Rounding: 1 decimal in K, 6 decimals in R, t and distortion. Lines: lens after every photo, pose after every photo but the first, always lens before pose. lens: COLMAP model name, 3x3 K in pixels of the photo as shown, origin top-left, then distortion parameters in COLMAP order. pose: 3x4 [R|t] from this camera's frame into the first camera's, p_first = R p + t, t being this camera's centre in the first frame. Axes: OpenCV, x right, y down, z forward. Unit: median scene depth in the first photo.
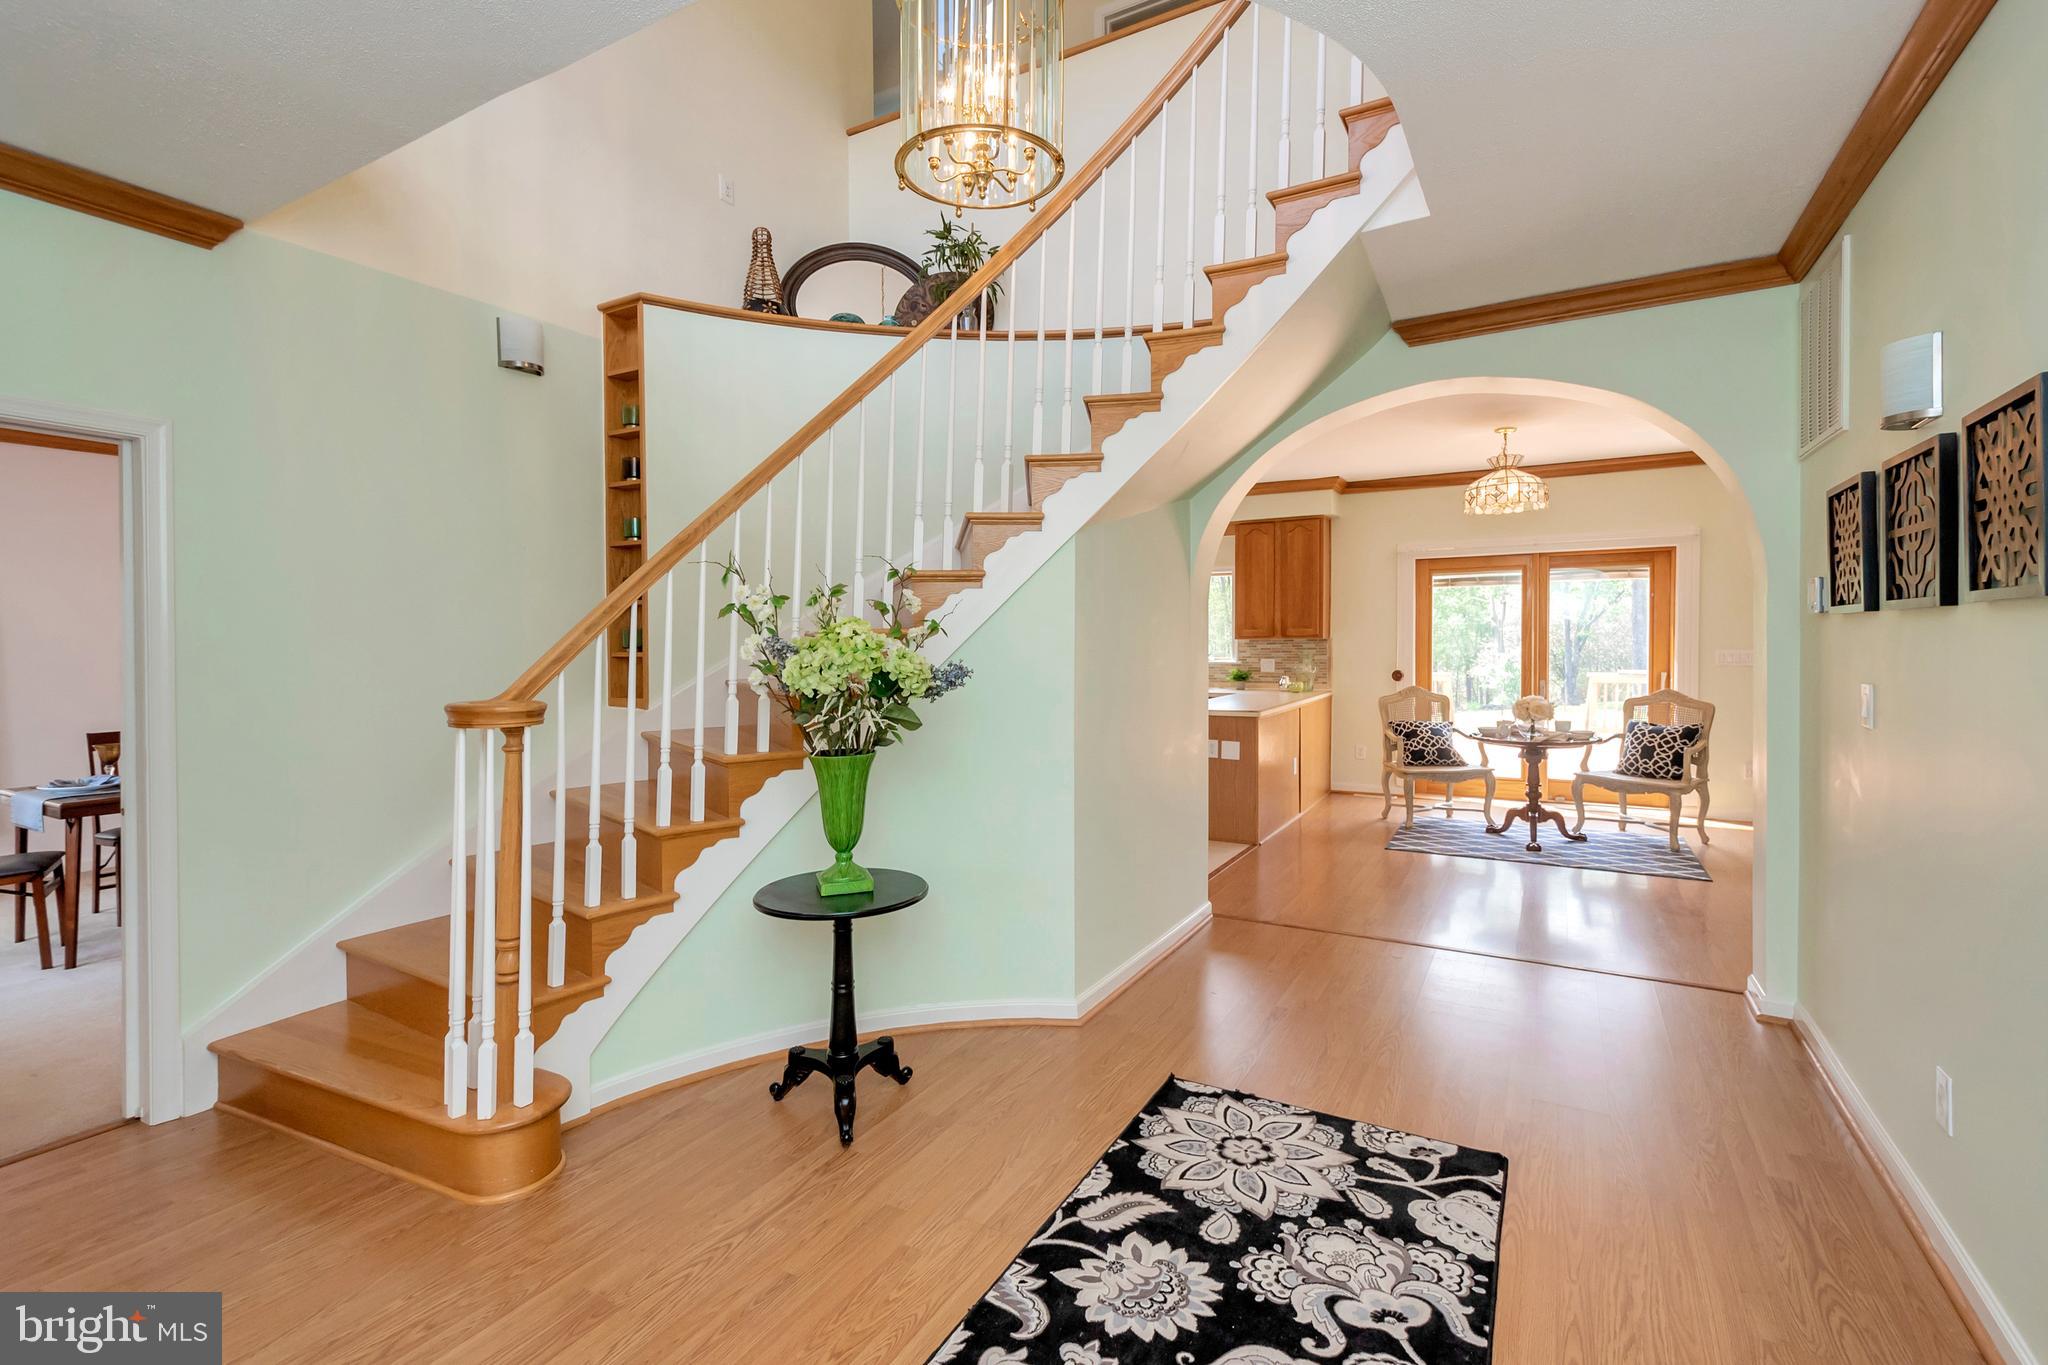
lens RADIAL K [[903.2, 0, 1009.9], [0, 903.2, 636.0], [0, 0, 1]] dist [0.004908, -0.001254]
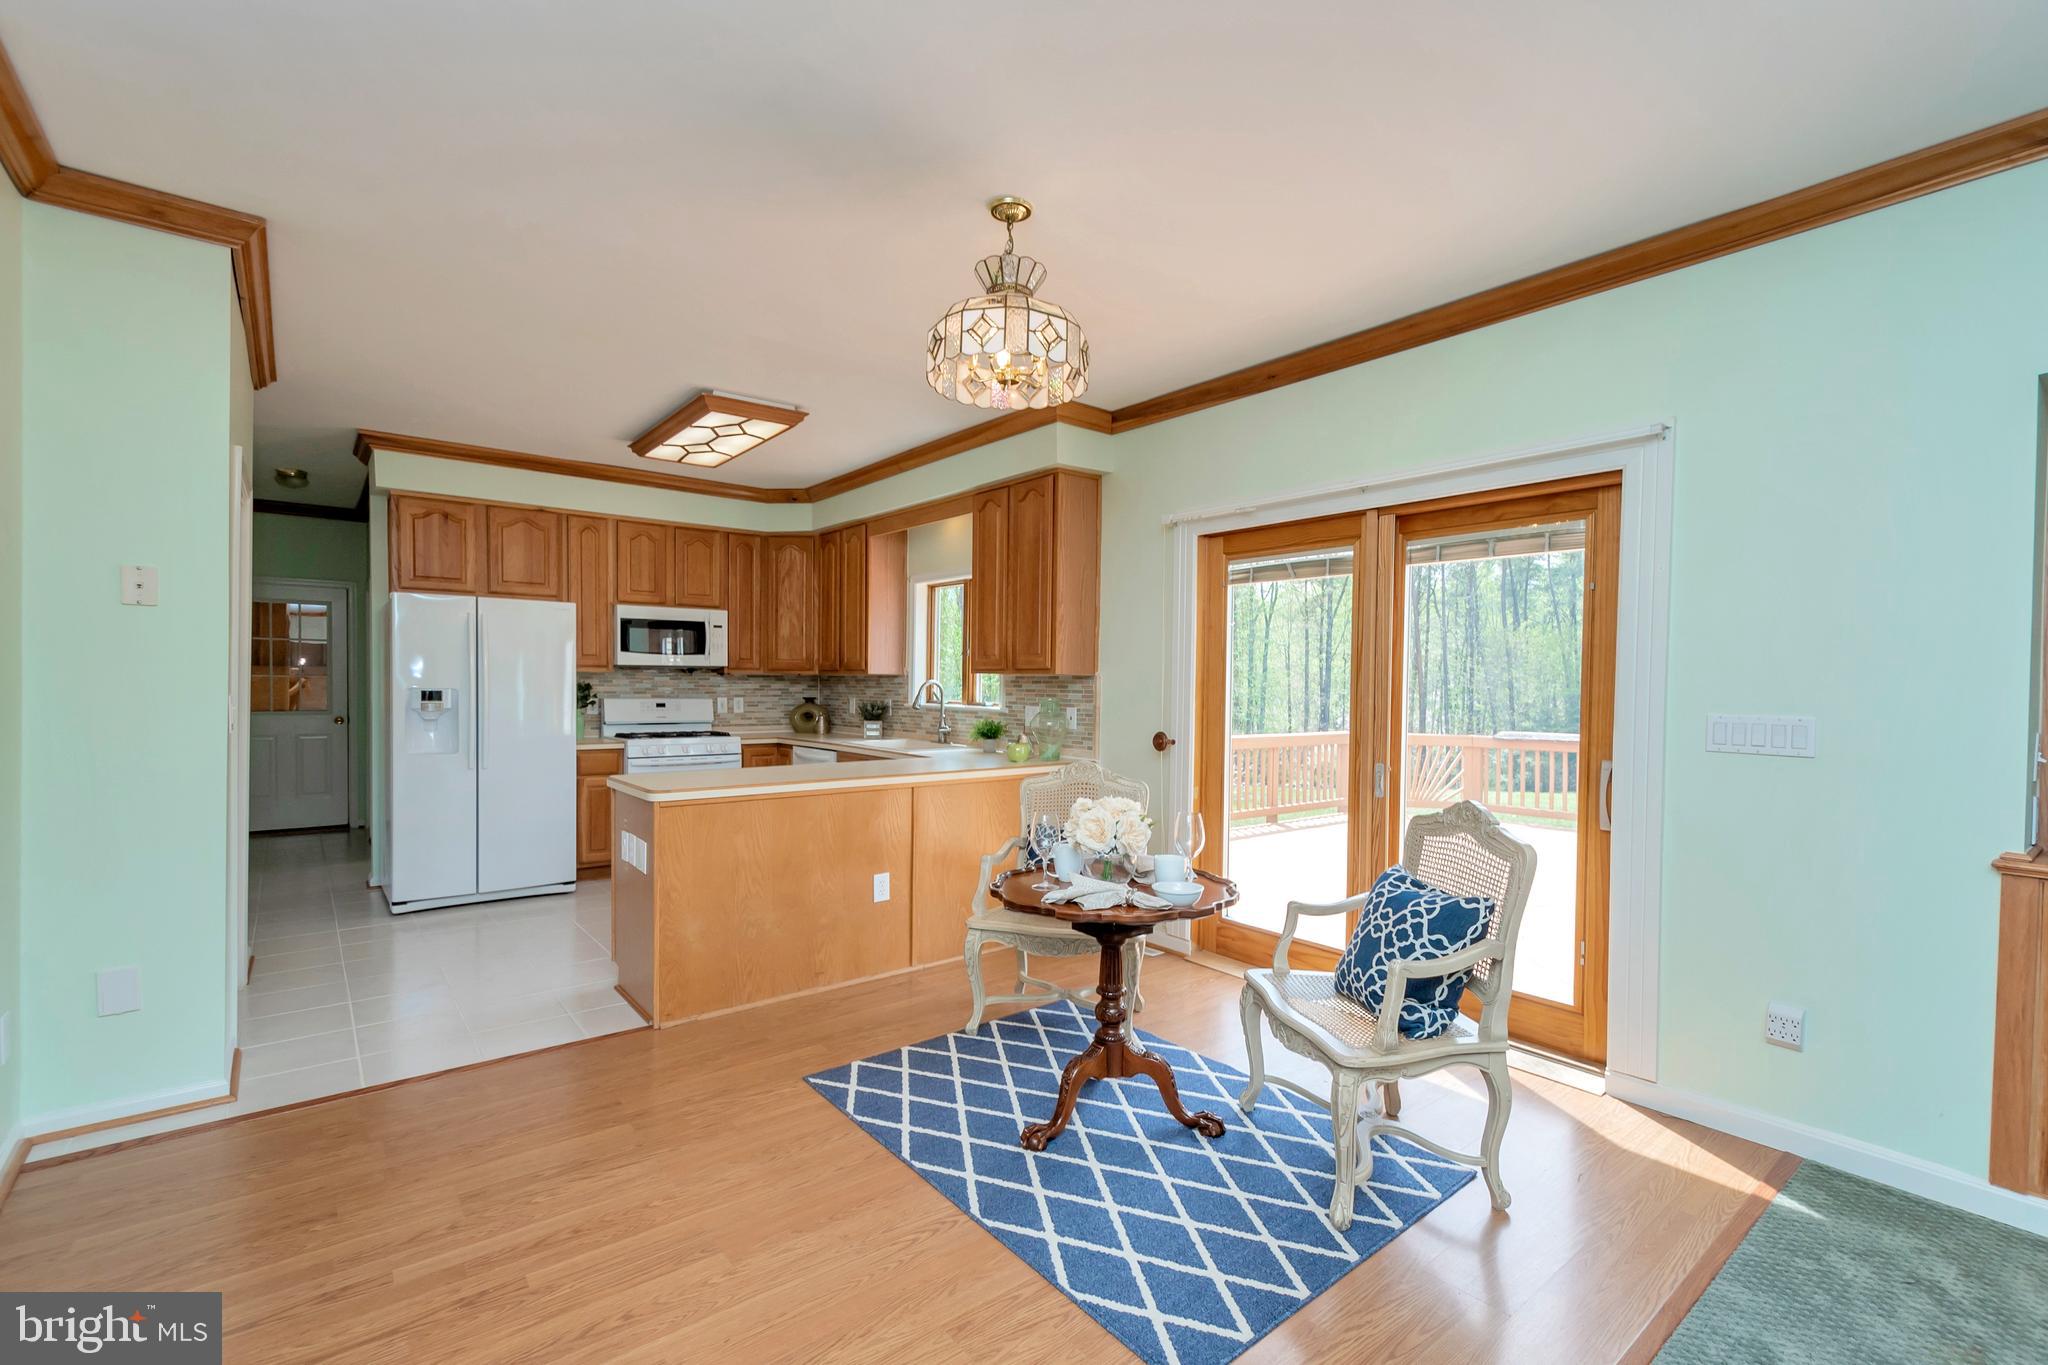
lens RADIAL K [[903.2, 0, 1023.1], [0, 903.2, 684.1], [0, 0, 1]] dist [0.004908, -0.001254]
pose [[0.938918, 0.024272, -0.343284, 0.536563], [-0.023209, 0.999705, 0.007205, 0.005745], [0.343357, 0.001202, 0.939204, 0.432243]]
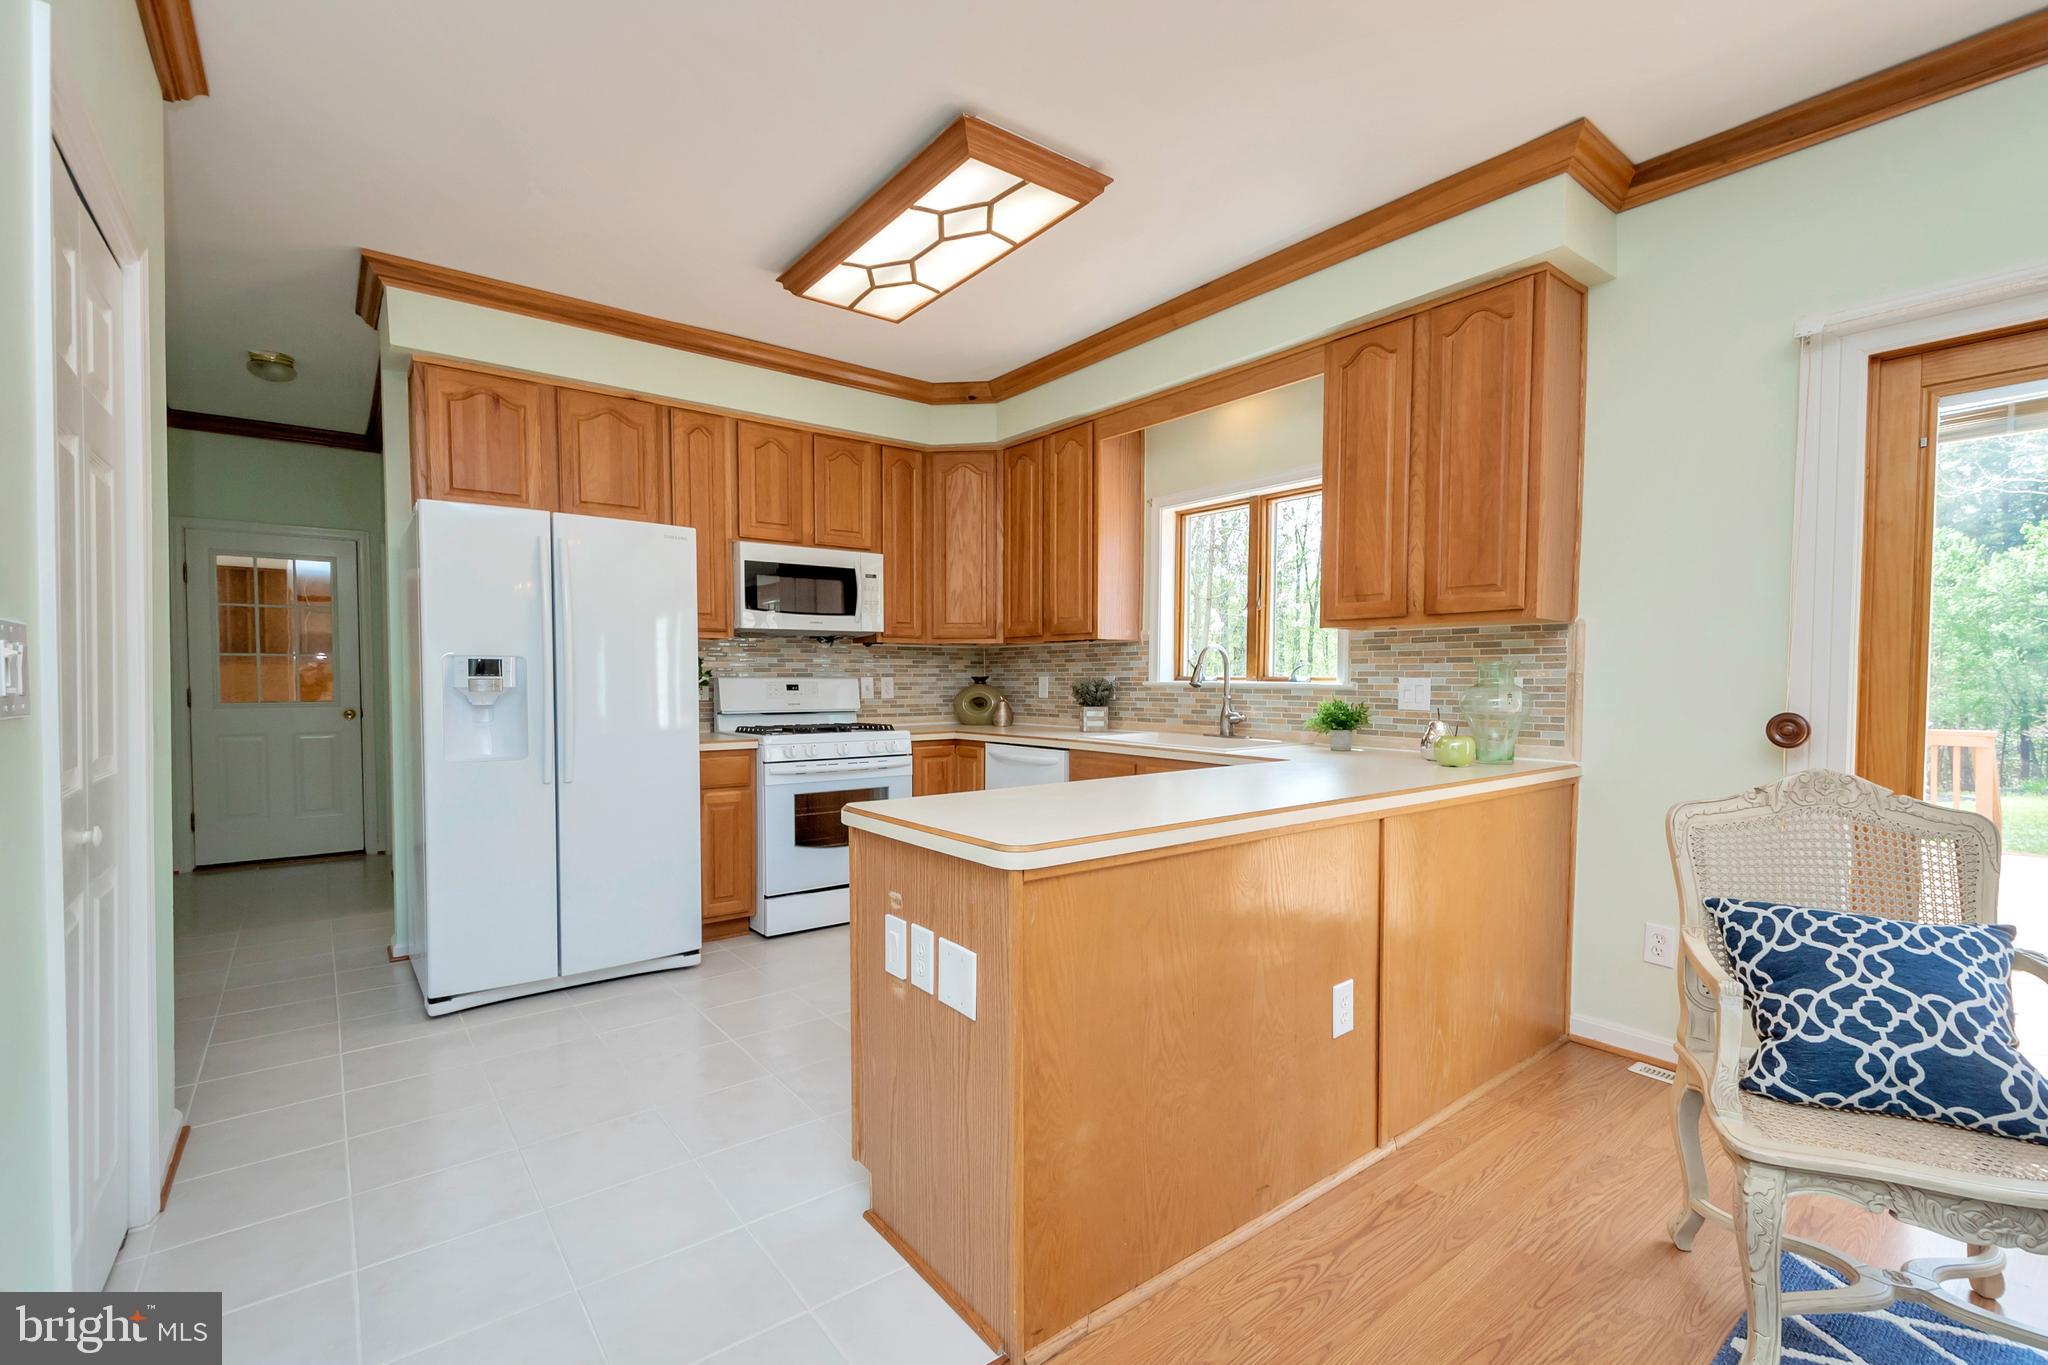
lens RADIAL K [[903.2, 0, 1030.5], [0, 903.2, 691.1], [0, 0, 1]] dist [0.004908, -0.001254]
pose [[0.935386, 0.020651, -0.353024, 0.289133], [-0.013940, 0.999671, 0.021542, 0.026823], [0.353352, -0.015229, 0.935366, 0.602276]]
